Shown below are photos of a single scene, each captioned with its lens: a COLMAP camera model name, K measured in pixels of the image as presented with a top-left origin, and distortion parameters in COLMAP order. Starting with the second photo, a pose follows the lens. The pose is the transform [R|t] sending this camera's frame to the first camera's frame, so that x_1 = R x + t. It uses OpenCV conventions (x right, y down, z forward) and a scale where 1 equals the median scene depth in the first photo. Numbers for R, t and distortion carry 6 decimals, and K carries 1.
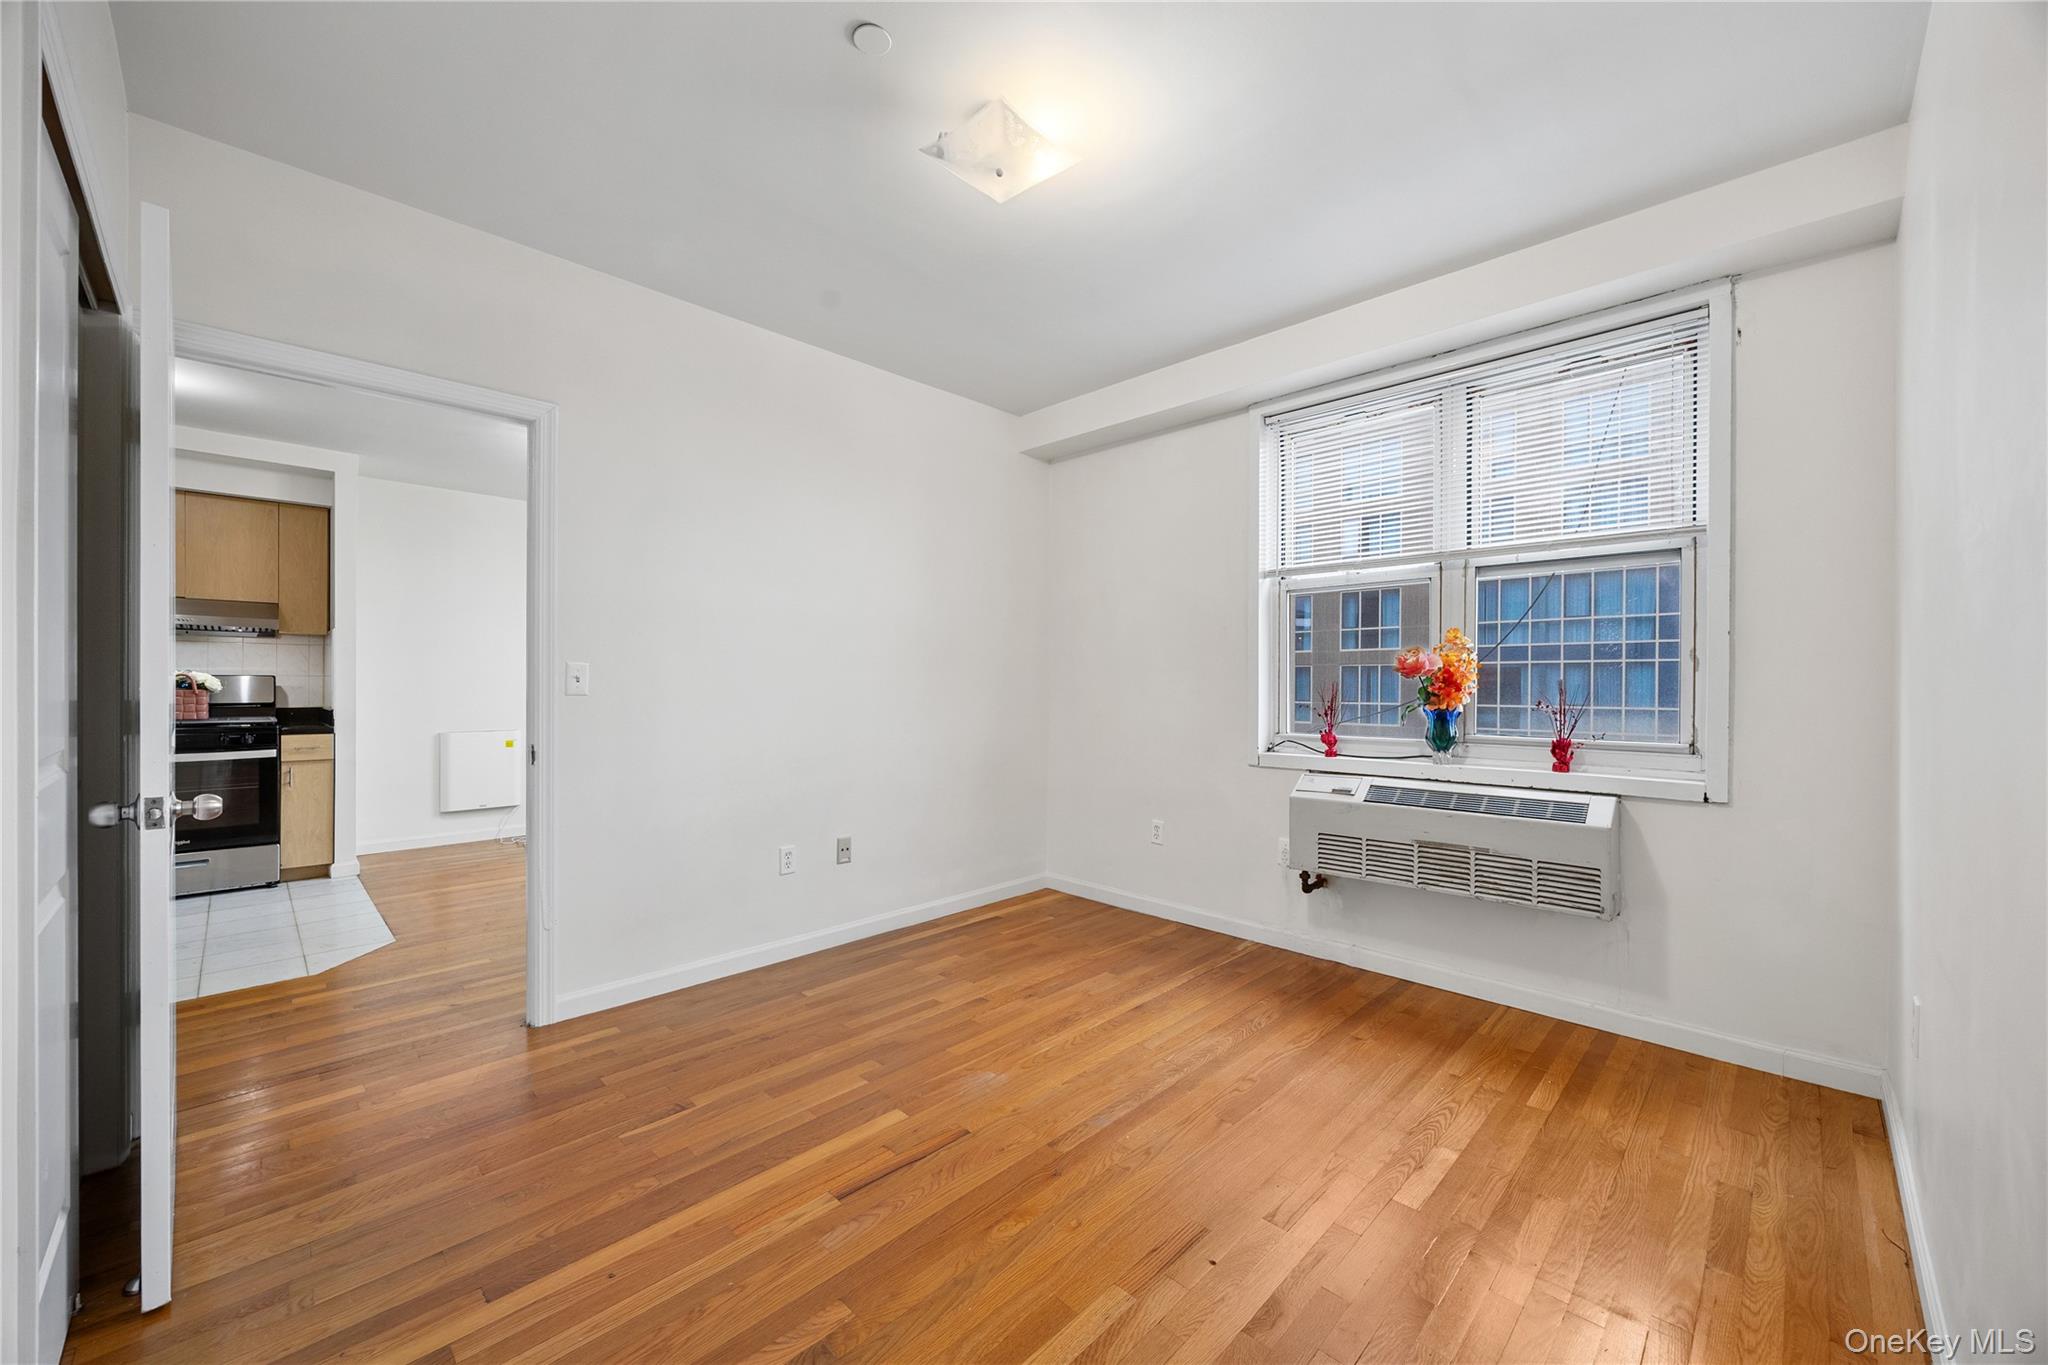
lens RADIAL K [[796.9, 0, 1031.5], [0, 796.9, 685.8], [0, 0, 1]] dist [-0.000476, -0.000036]
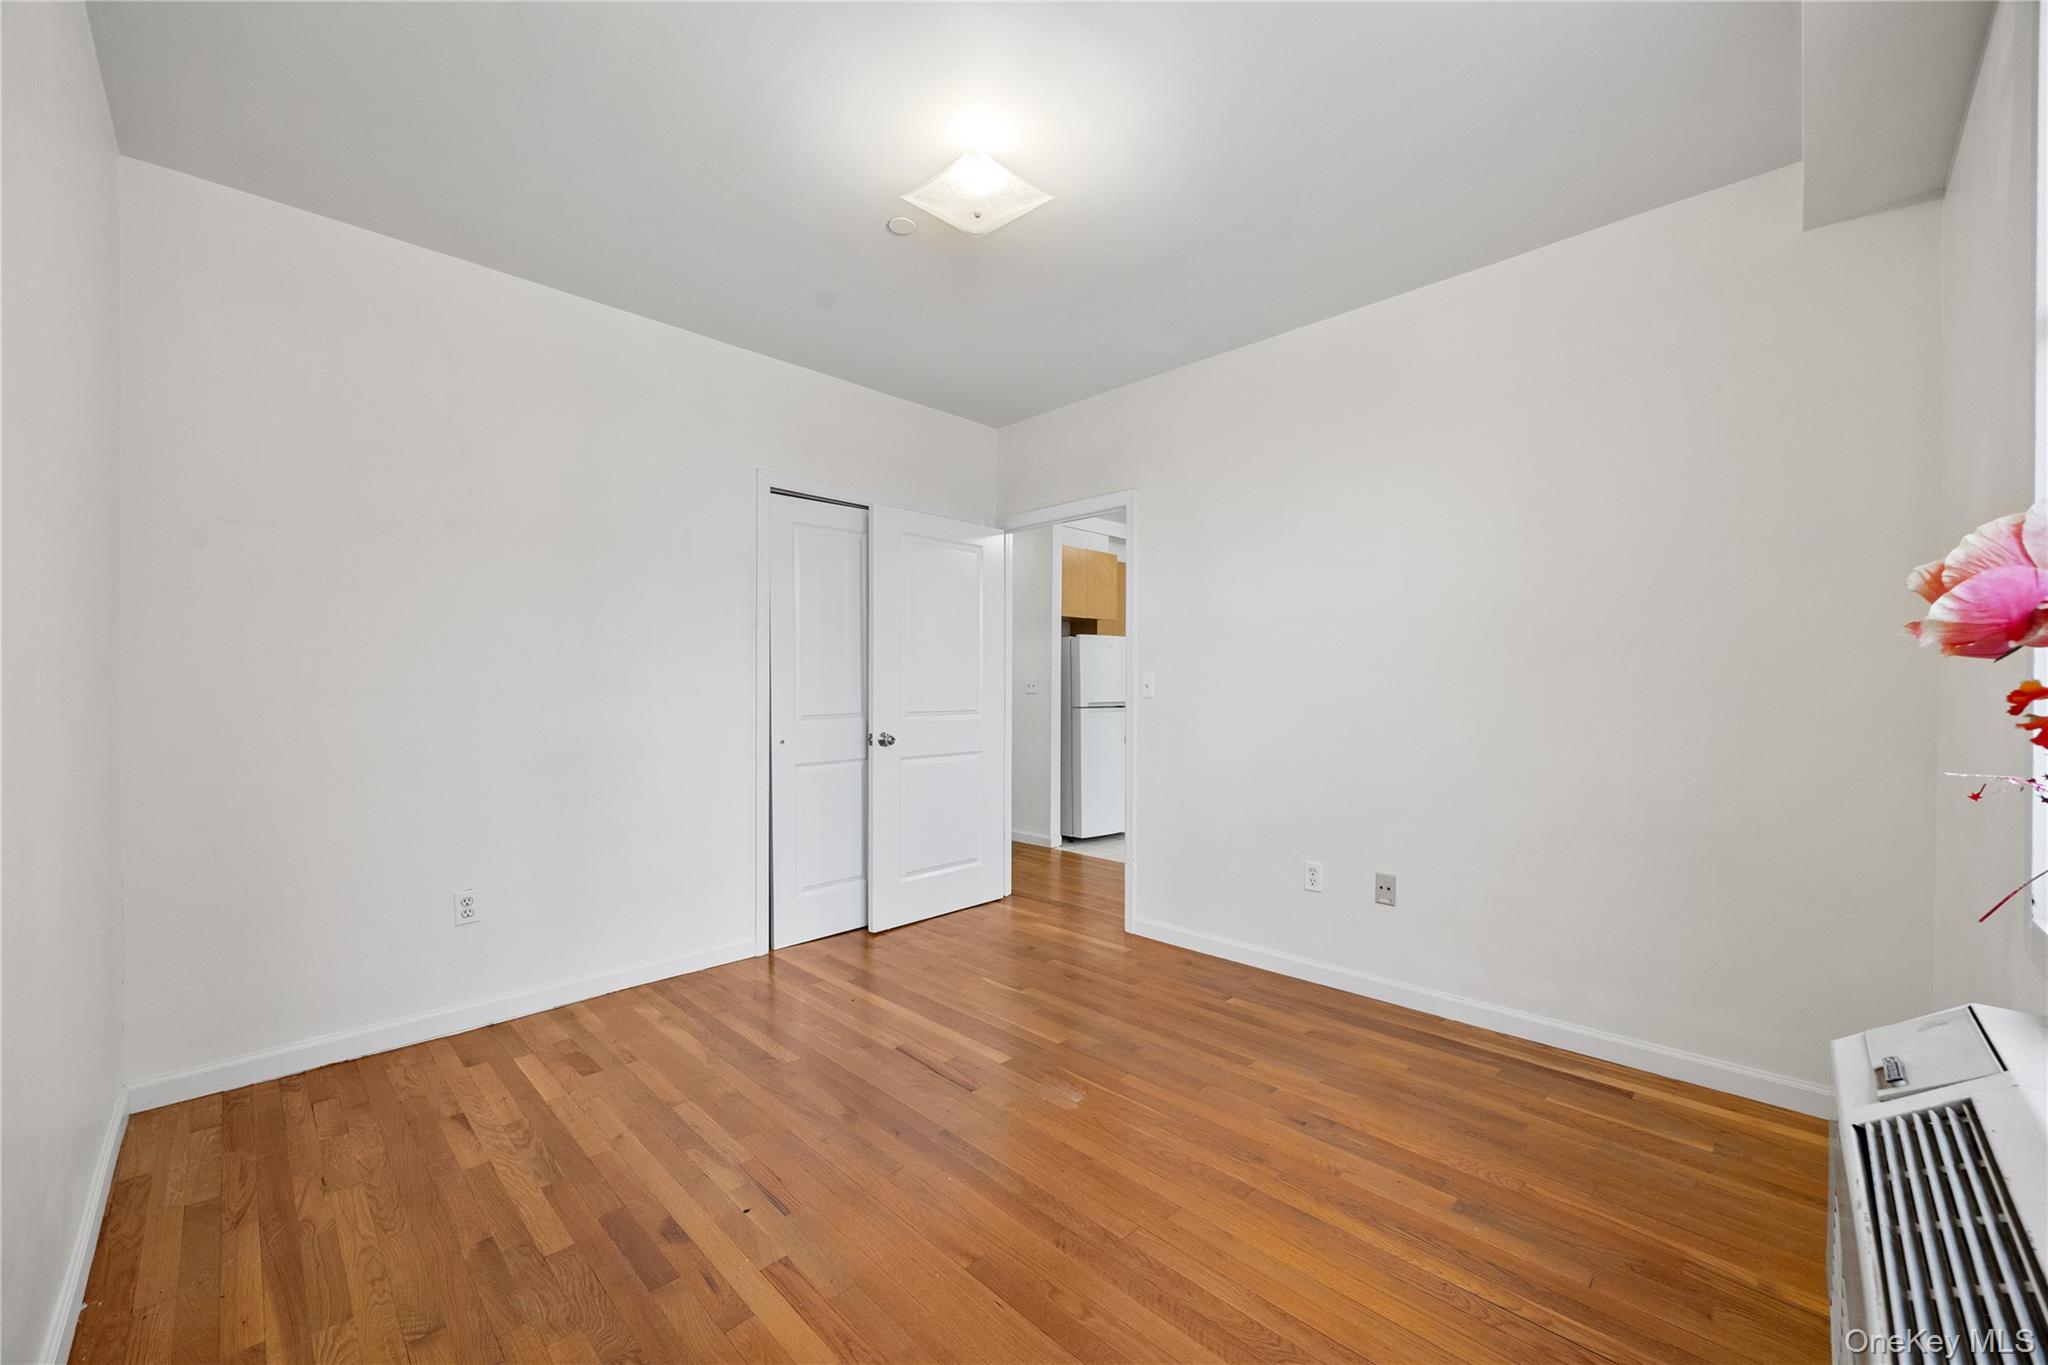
lens RADIAL K [[782.0, 0, 1015.2], [0, 782.0, 684.7], [0, 0, 1]] dist [0.000208, 0.000082]
pose [[-0.014319, -0.005756, -0.999881, 0.747248], [-0.002785, 0.999980, -0.005717, -0.003068], [0.999894, 0.002703, -0.014334, 0.786046]]
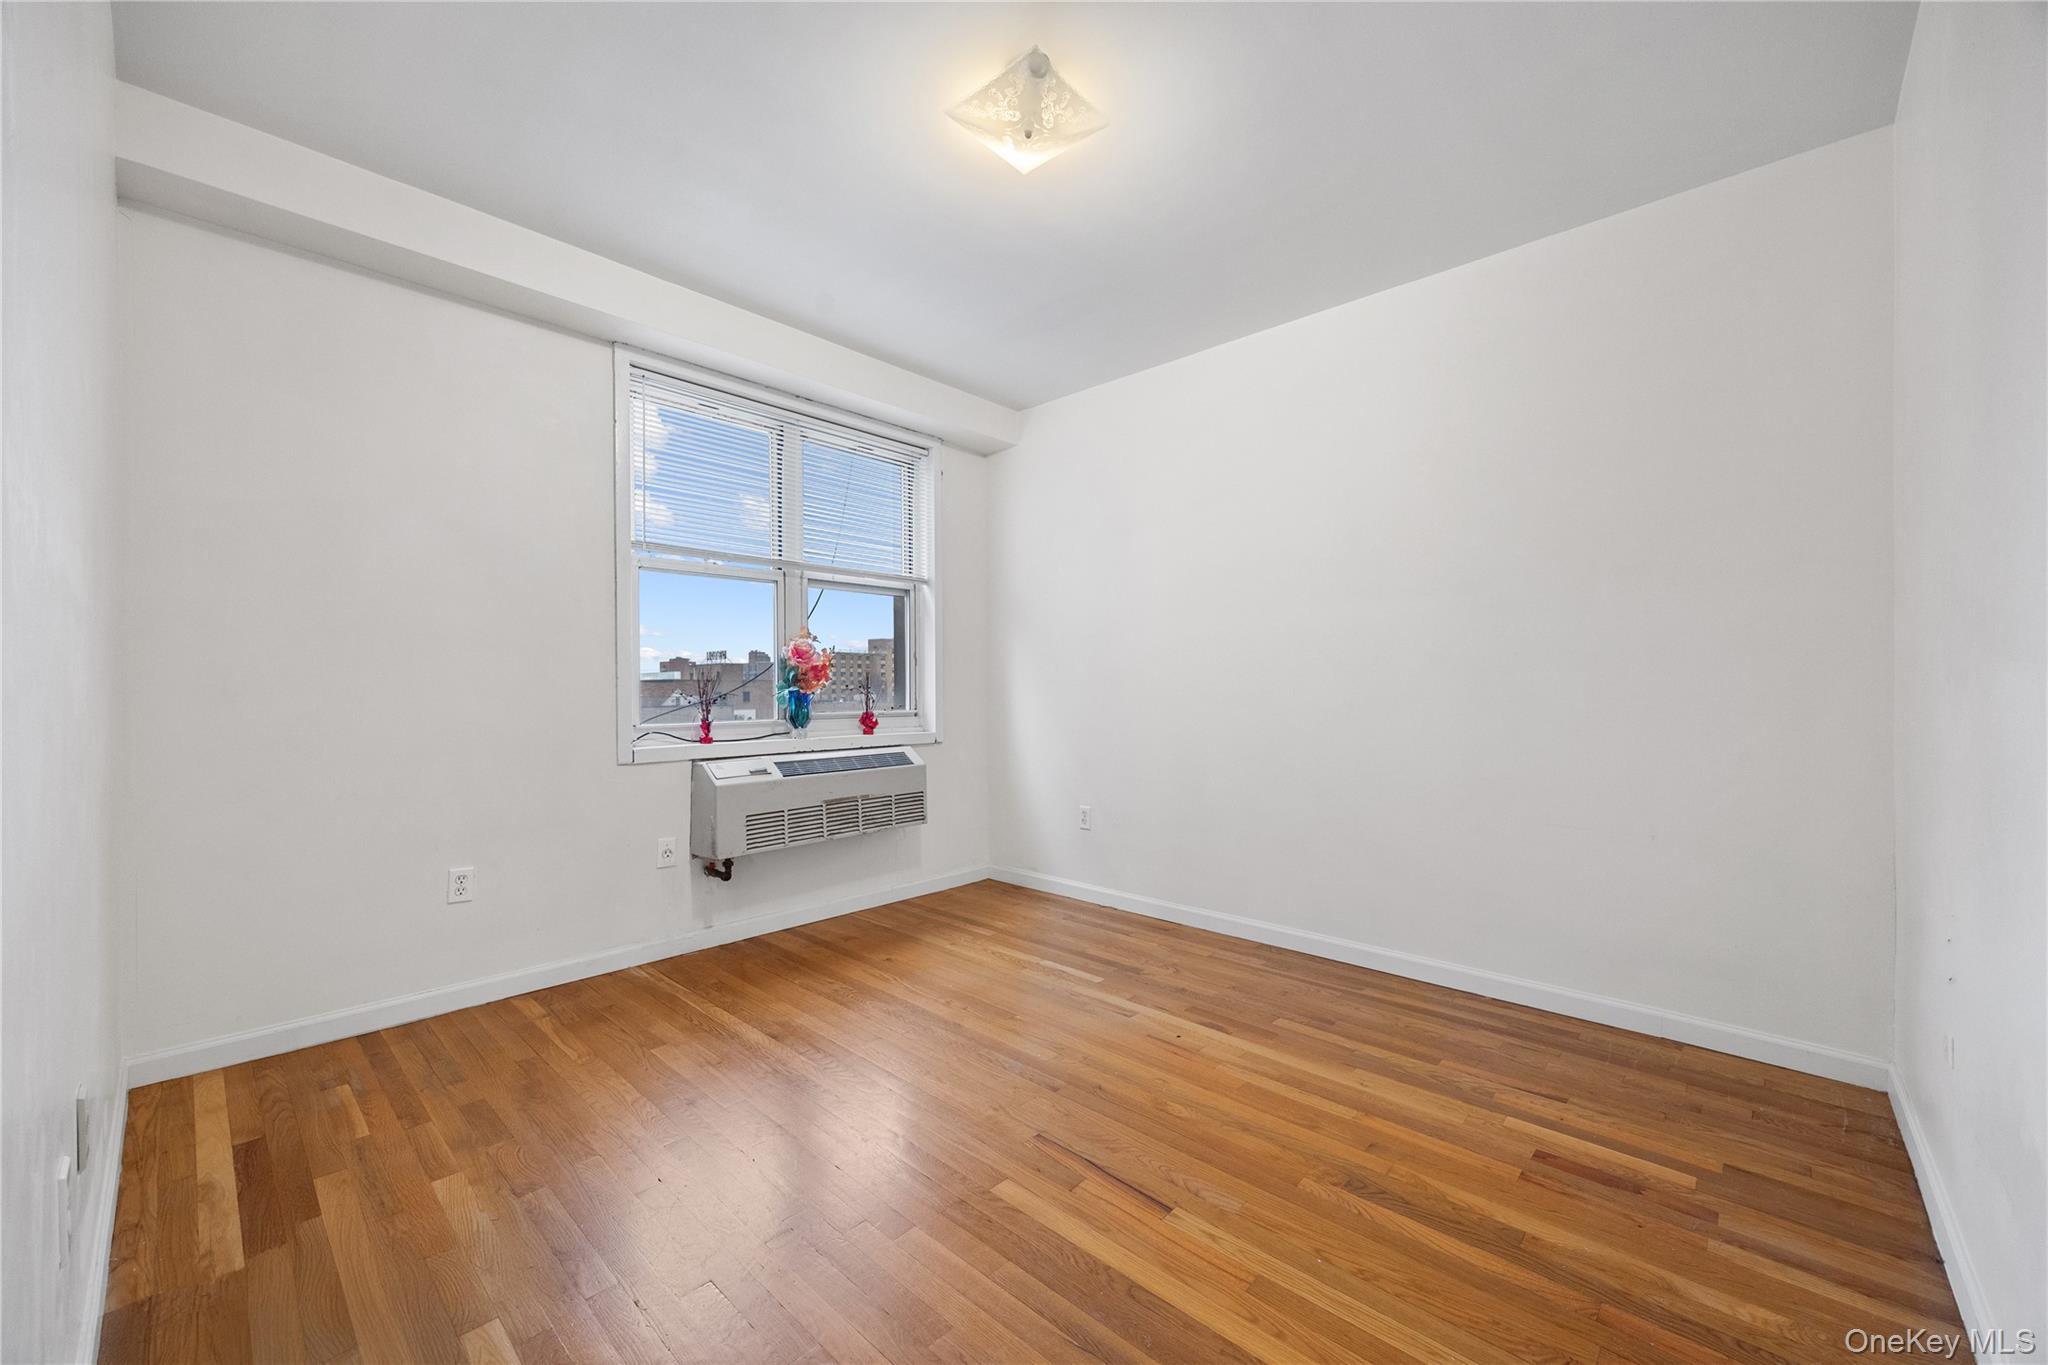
lens RADIAL K [[782.0, 0, 1015.2], [0, 782.0, 684.7], [0, 0, 1]] dist [0.000208, 0.000082]
pose [[-0.020623, 0.000740, 0.999787, -0.732673], [0.002980, 0.999995, -0.000678, 0.020856], [-0.999783, 0.002965, -0.020625, 0.763737]]
